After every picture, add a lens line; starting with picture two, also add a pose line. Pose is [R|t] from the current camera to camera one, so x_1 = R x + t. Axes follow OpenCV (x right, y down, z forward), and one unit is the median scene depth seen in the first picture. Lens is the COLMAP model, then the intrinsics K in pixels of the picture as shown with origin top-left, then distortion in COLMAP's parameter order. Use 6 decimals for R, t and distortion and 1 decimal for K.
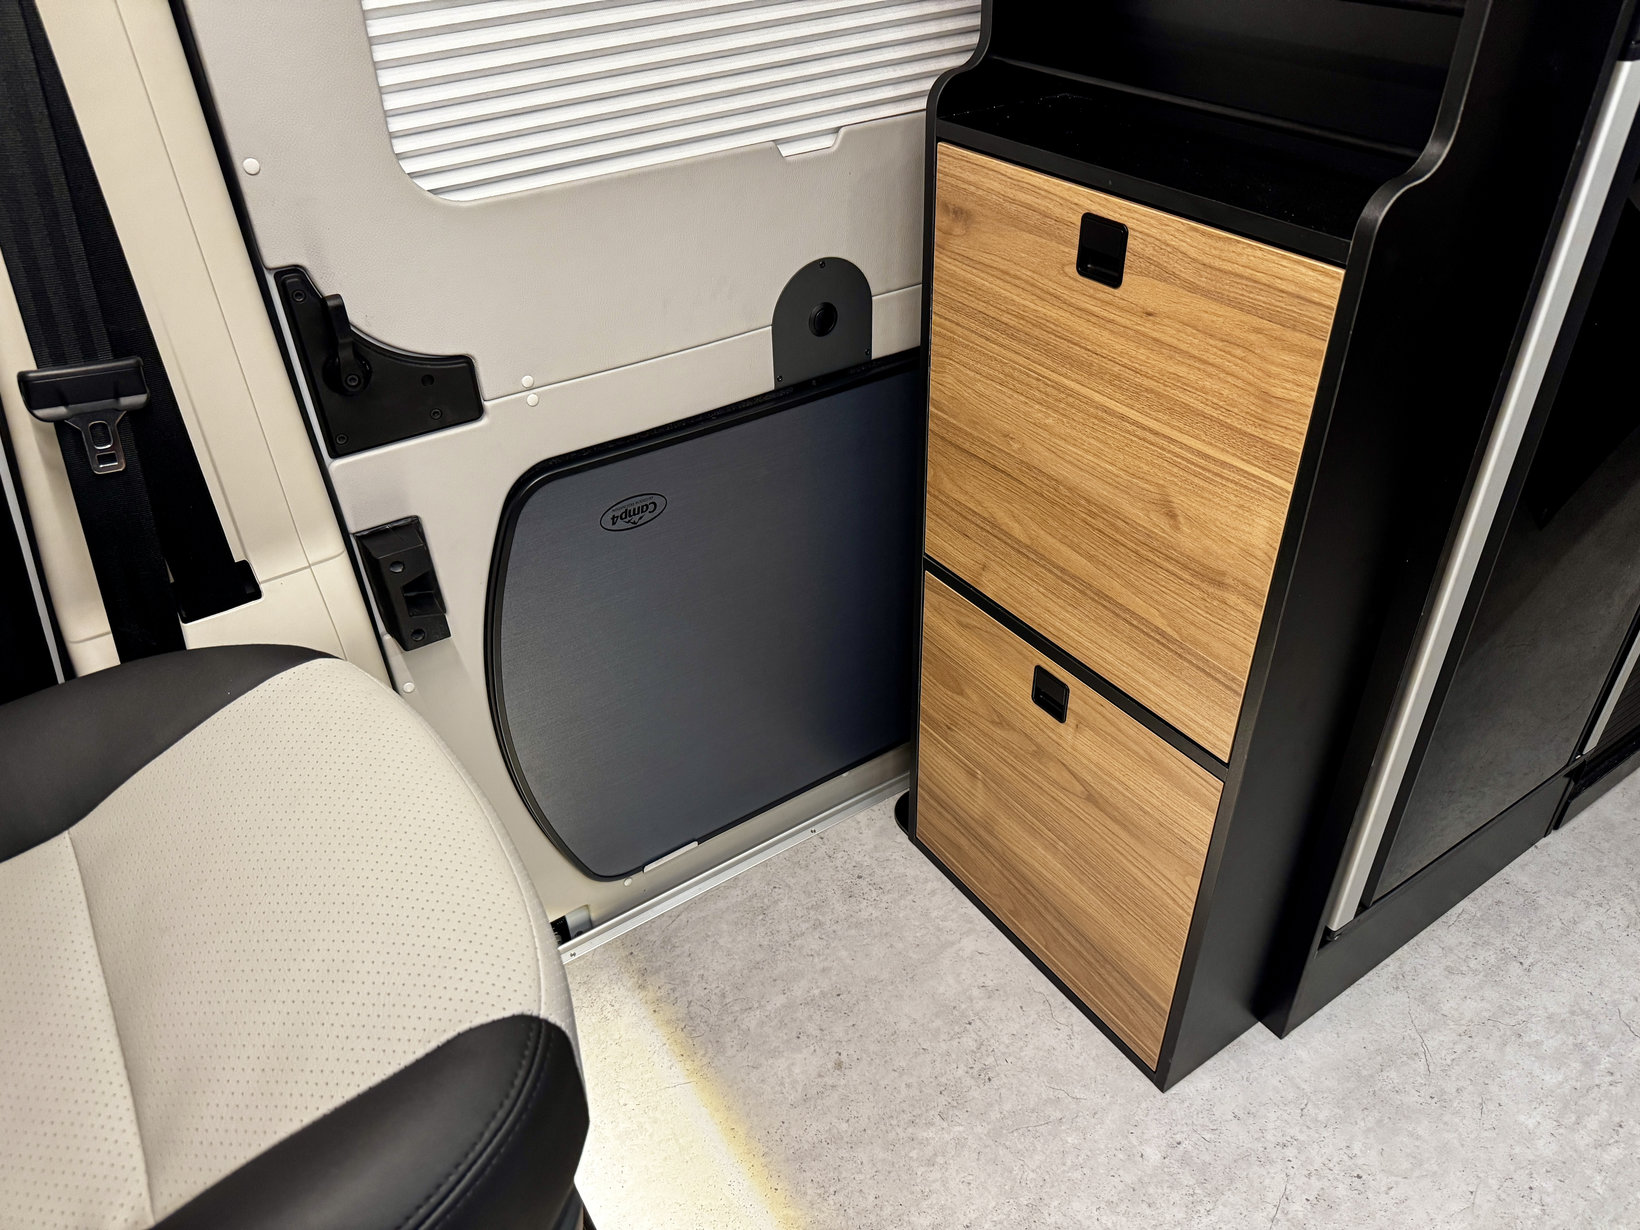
lens RADIAL K [[1166.5, 0, 819.7], [0, 1166.5, 622.1], [0, 0, 1]] dist [0.022234, -0.038615]
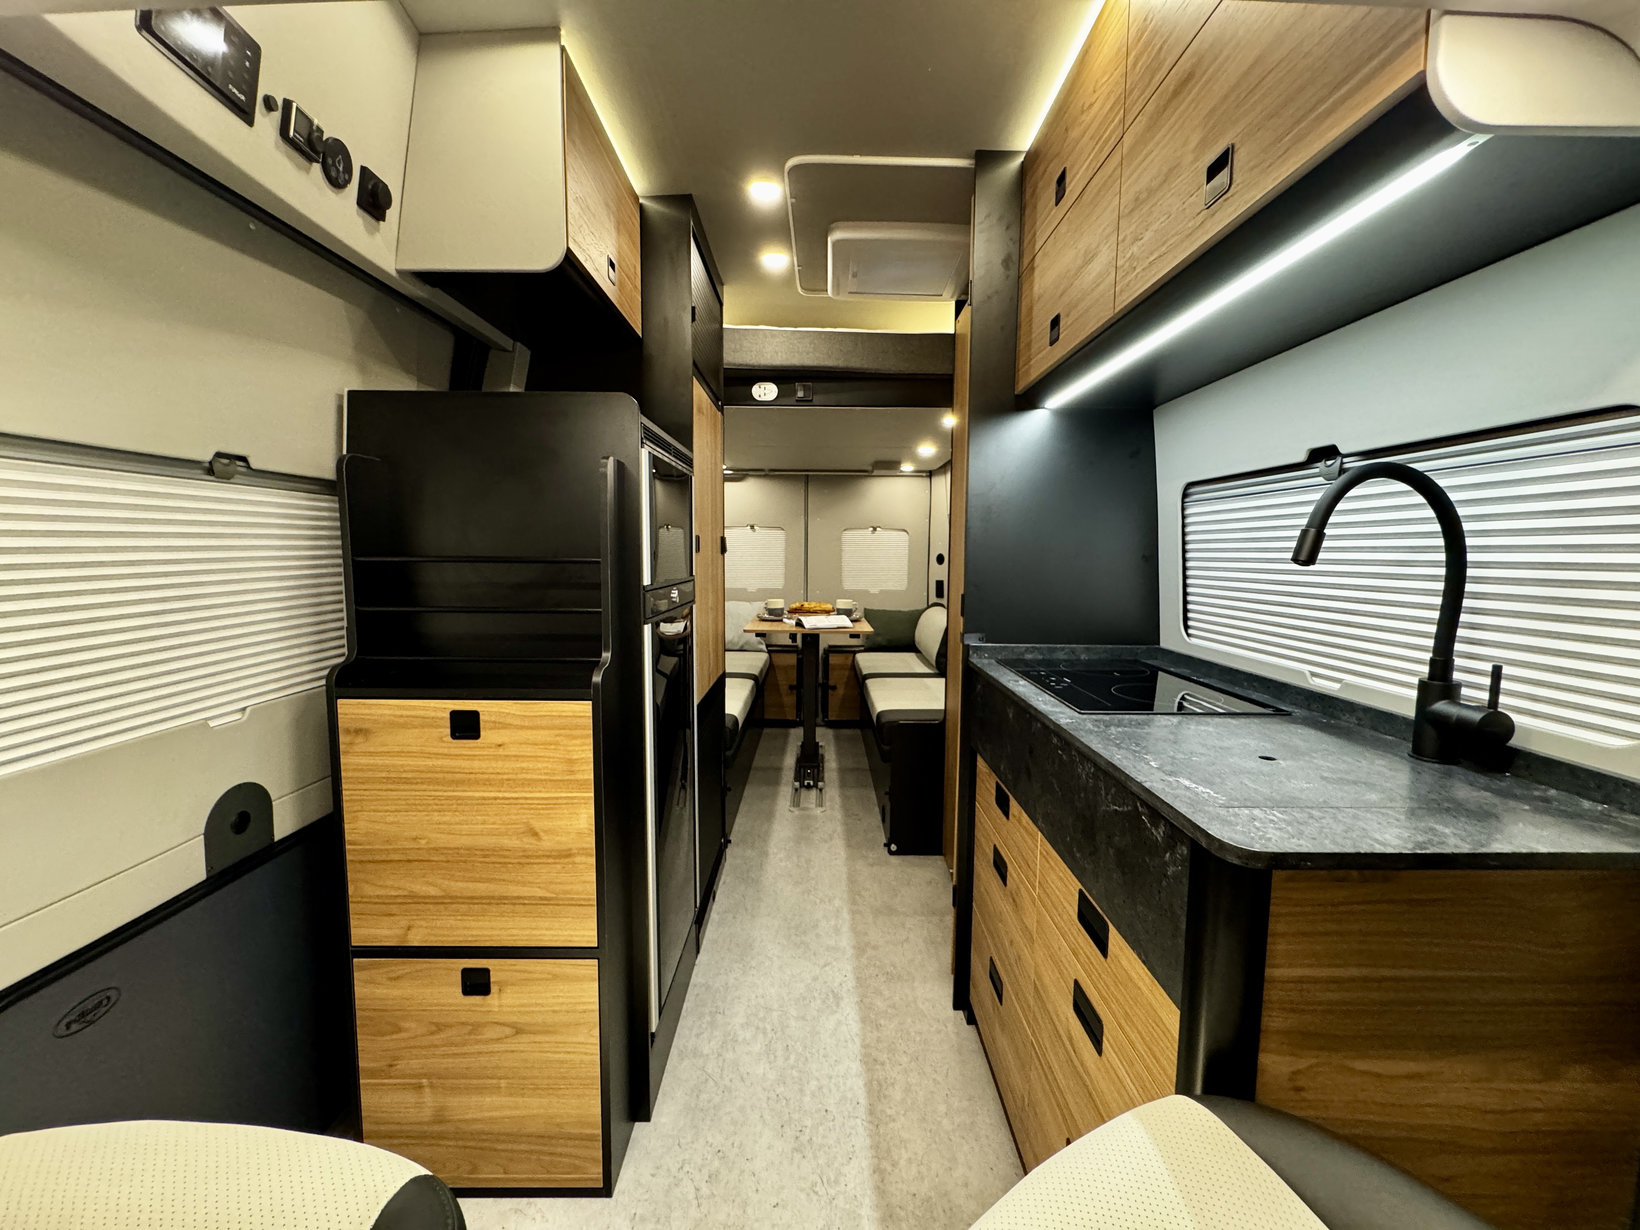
lens RADIAL K [[660.9, 0, 822.9], [0, 660.9, 609.3], [0, 0, 1]] dist [-0.002225, -0.000436]
pose [[0.543073, -0.034433, 0.838979, -0.298504], [0.471489, 0.839281, -0.270750, 0.100121], [-0.694816, 0.542607, 0.472025, -0.093905]]
